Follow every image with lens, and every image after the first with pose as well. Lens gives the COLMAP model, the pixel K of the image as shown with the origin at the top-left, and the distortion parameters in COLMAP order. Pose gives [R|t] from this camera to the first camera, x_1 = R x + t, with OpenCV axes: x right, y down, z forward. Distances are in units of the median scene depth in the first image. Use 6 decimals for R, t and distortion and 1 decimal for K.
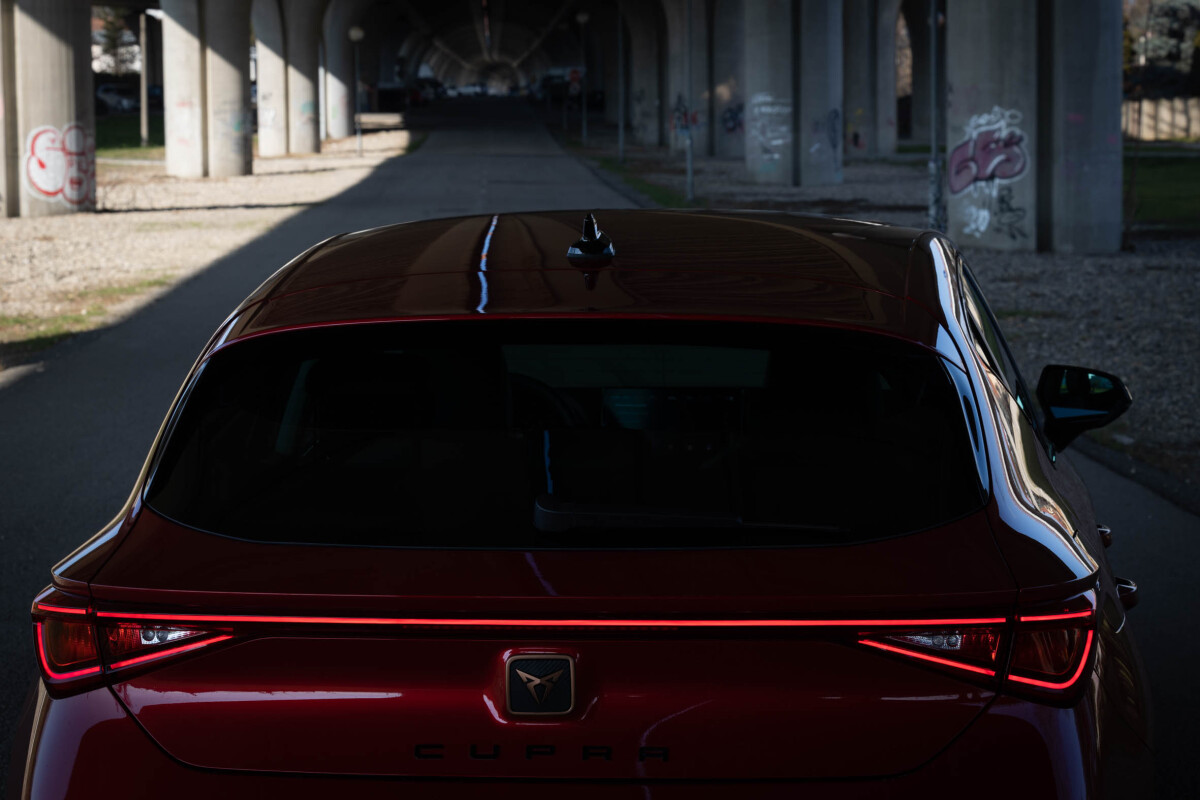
lens RADIAL K [[3183.7, 0, 598.3], [0, 3183.7, 399.3], [0, 0, 1]] dist [0.000155, 0.339688]
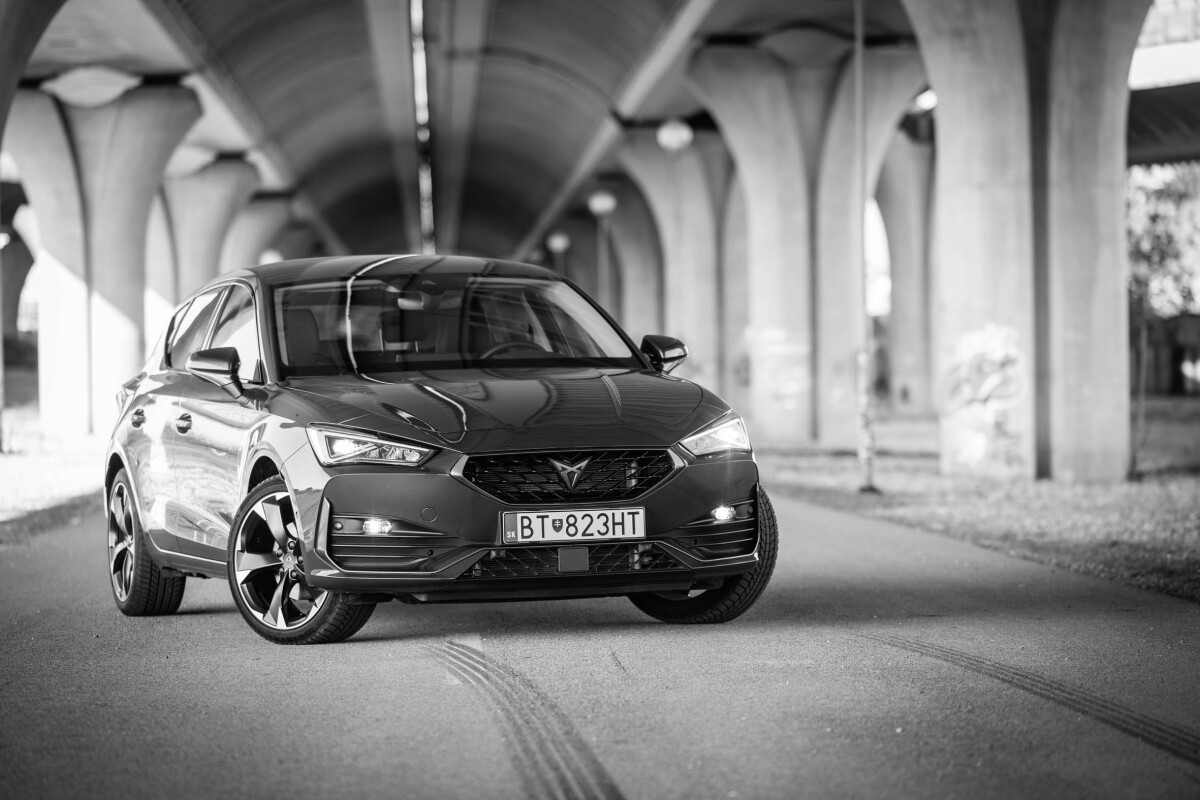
lens RADIAL K [[4974.2, 0, 598.7], [0, 4974.2, 400.0], [0, 0, 1]] dist [-0.032981, -0.483915]
pose [[0.999998, -0.002031, 0.000730, 0.008450], [0.002089, 0.995931, -0.090098, 0.060564], [-0.000544, 0.090099, 0.995933, -0.448066]]
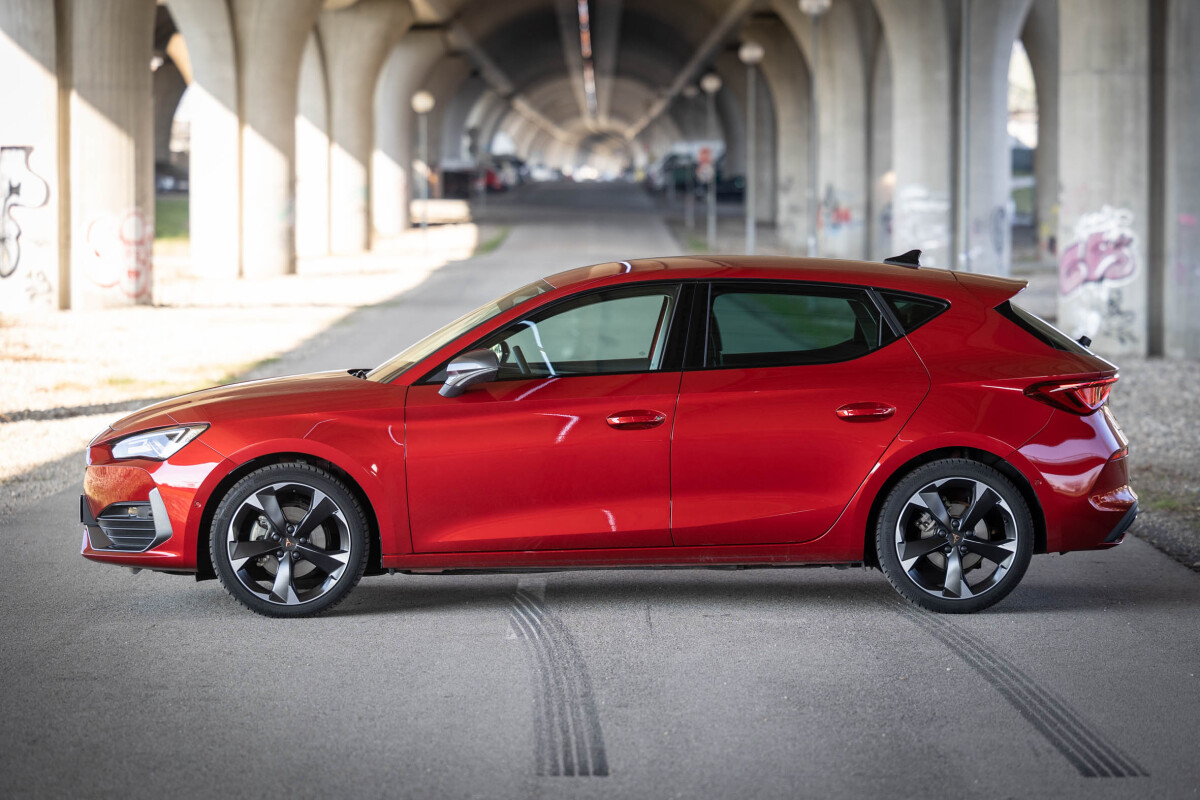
lens RADIAL K [[5186.0, 0, 675.7], [0, 5186.0, 400.2], [0, 0, 1]] dist [0.010907, -1.238216]
pose [[0.999714, 0.015781, -0.017953, 0.022554], [-0.016691, 0.998522, -0.051716, 0.049998], [0.017110, 0.052001, 0.998500, -0.568001]]
